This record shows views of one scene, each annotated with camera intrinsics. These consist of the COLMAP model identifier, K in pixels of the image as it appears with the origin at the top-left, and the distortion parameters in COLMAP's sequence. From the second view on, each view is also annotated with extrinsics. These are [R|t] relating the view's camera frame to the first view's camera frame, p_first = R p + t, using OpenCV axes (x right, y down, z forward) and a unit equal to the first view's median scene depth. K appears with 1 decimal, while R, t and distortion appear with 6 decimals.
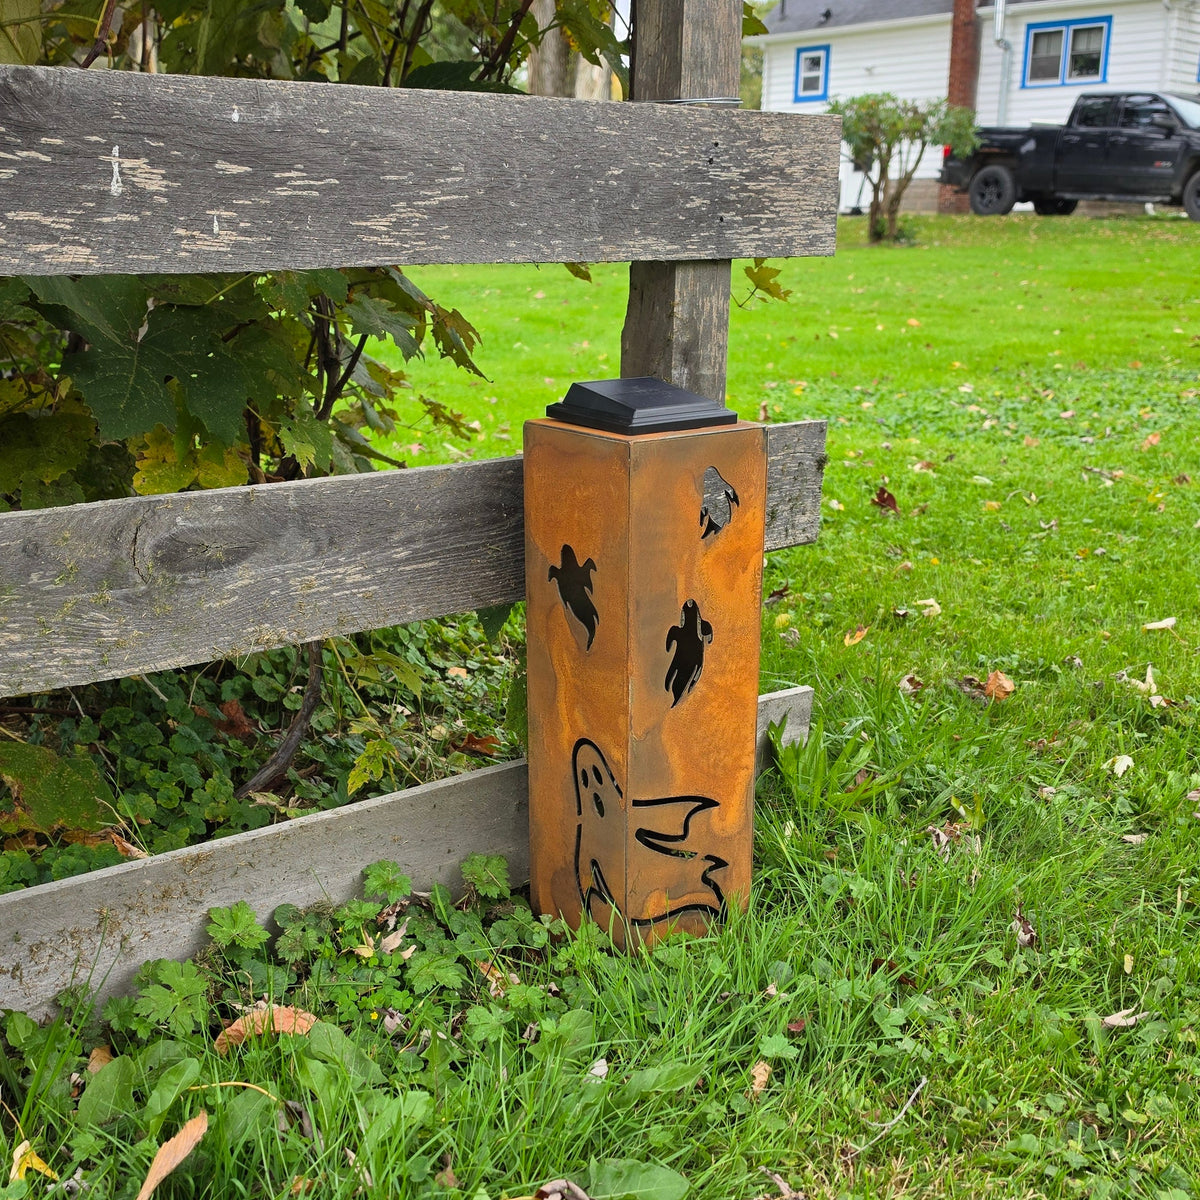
lens RADIAL K [[1393.5, 0, 589.5], [0, 1393.5, 694.4], [0, 0, 1]] dist [0.025529, 0.000000]
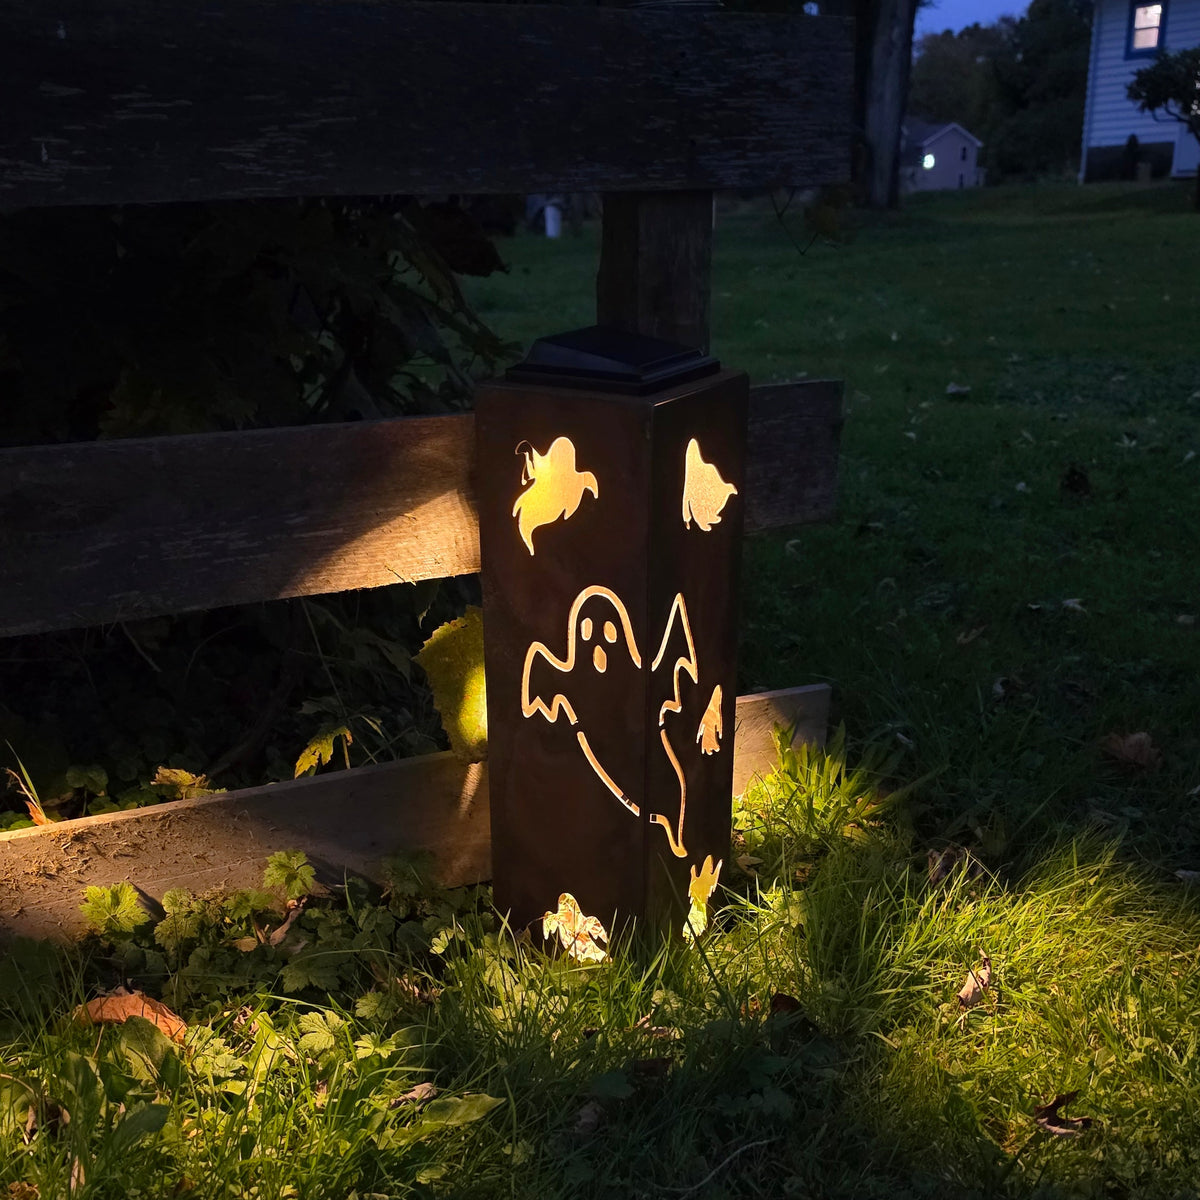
lens RADIAL K [[1393.5, 0, 601.1], [0, 1393.5, 748.5], [0, 0, 1]] dist [0.025529, 0.000000]
pose [[0.978862, 0.049857, -0.198353, 0.257856], [-0.040751, 0.997931, 0.049729, -0.003630], [0.200422, -0.040595, 0.978868, 0.130096]]
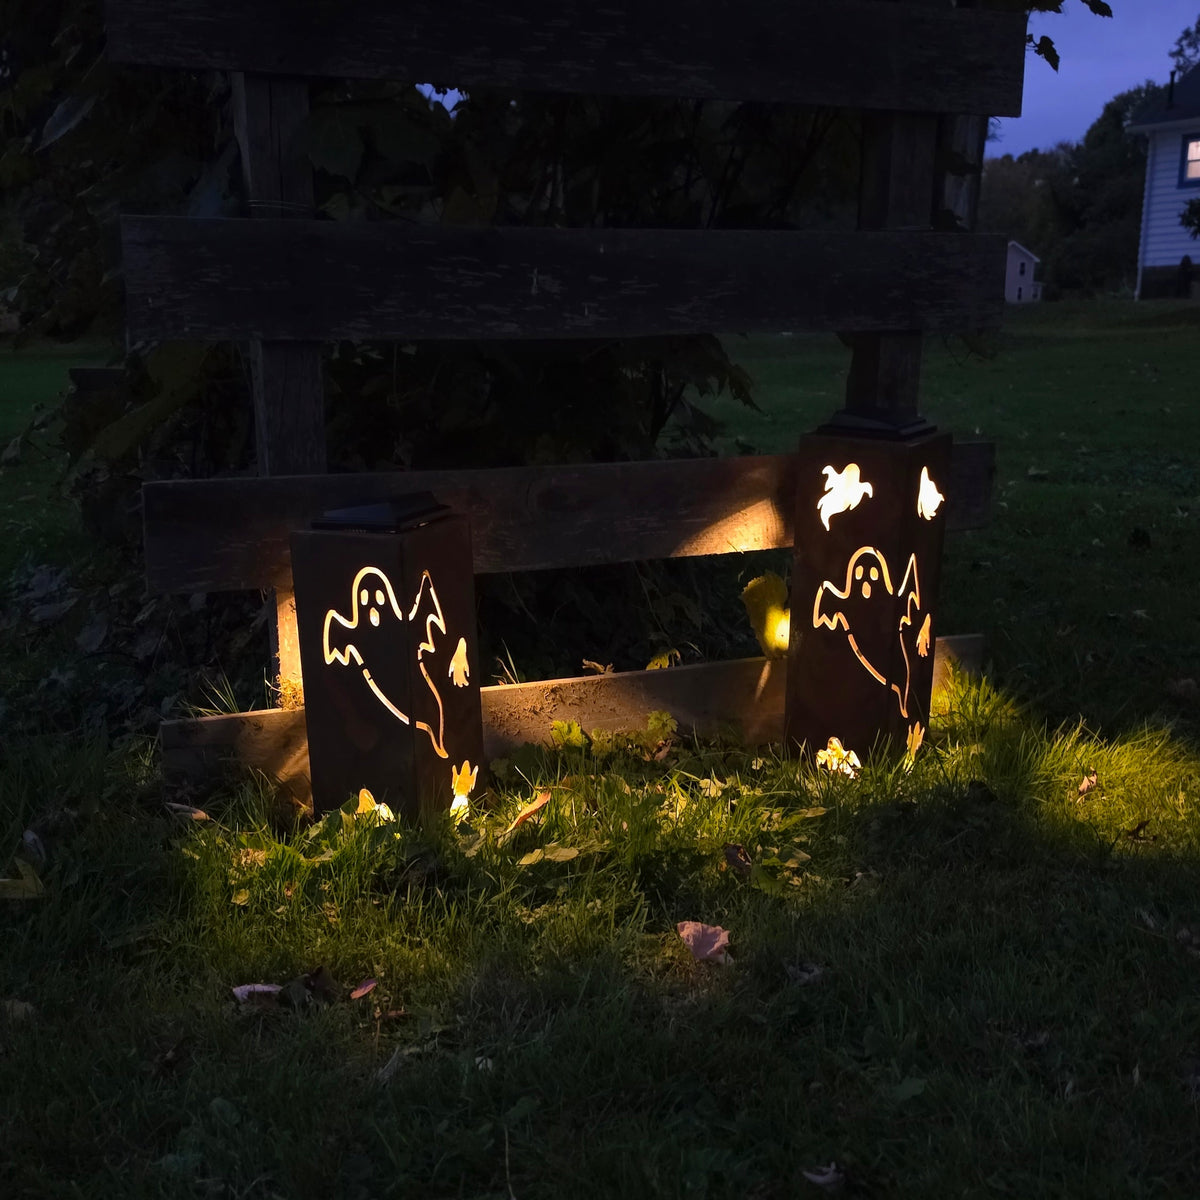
lens RADIAL K [[1393.5, 0, 600.1], [0, 1393.5, 664.4], [0, 0, 1]] dist [0.025529, 0.000000]
pose [[0.968439, 0.052306, -0.243699, 0.172562], [-0.071028, 0.995107, -0.068675, 0.194177], [0.238915, 0.083817, 0.967416, -0.563173]]
